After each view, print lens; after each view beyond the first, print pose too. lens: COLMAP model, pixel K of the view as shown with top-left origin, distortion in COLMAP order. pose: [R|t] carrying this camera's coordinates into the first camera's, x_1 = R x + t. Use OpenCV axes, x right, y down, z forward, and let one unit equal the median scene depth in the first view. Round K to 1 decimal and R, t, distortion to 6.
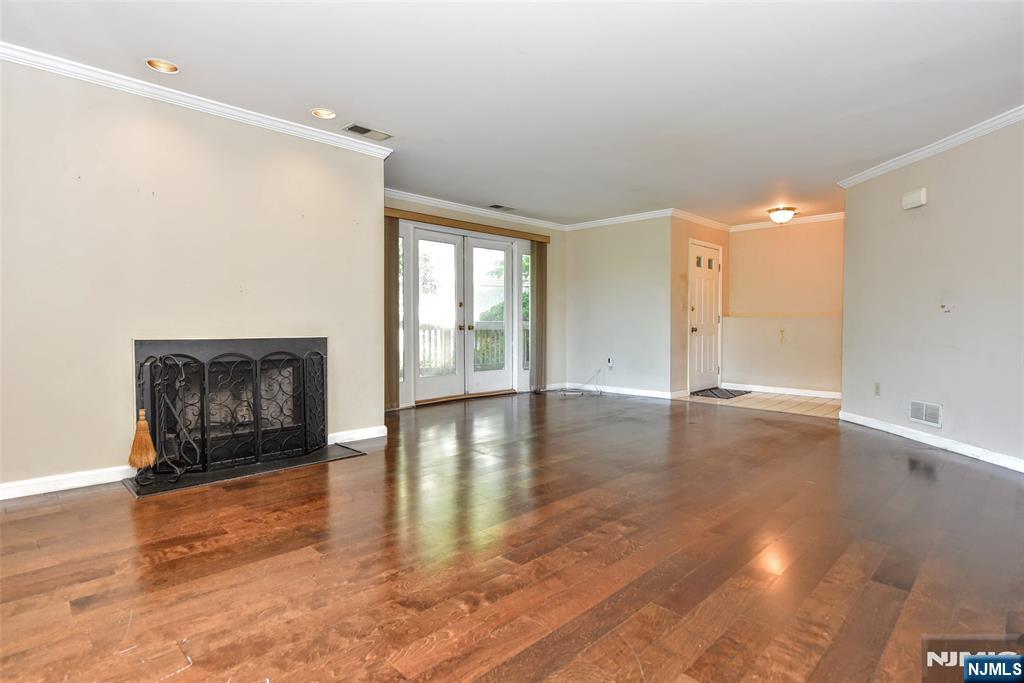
lens RADIAL K [[504.9, 0, 515.7], [0, 504.9, 340.3], [0, 0, 1]] dist [-0.002265, 0.001203]
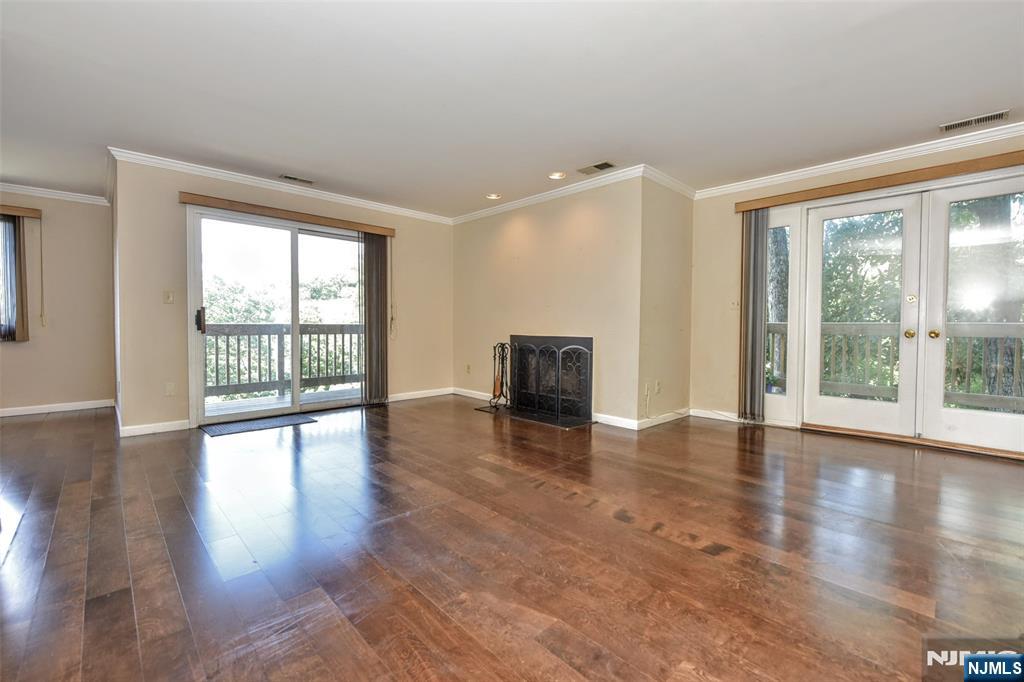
lens RADIAL K [[445.1, 0, 546.9], [0, 445.1, 333.2], [0, 0, 1]] dist [-0.008865, -0.000787]
pose [[0.008480, 0.014236, -0.999863, 0.763541], [-0.034510, 0.999307, 0.013936, -0.028512], [0.999368, 0.034387, 0.008965, 0.874408]]
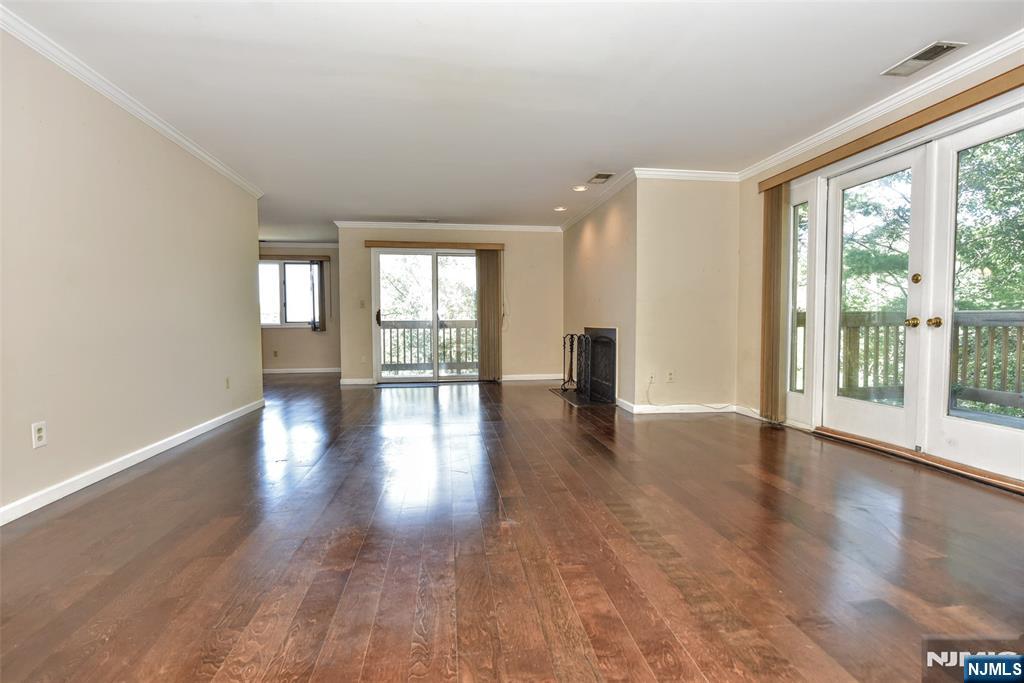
lens RADIAL K [[502.8, 0, 514.7], [0, 502.8, 341.9], [0, 0, 1]] dist [0.005030, 0.001836]
pose [[-0.603747, 0.029327, -0.796637, 0.928408], [-0.021111, 0.998384, 0.052753, -0.037729], [0.796897, 0.048667, -0.602152, 1.632774]]
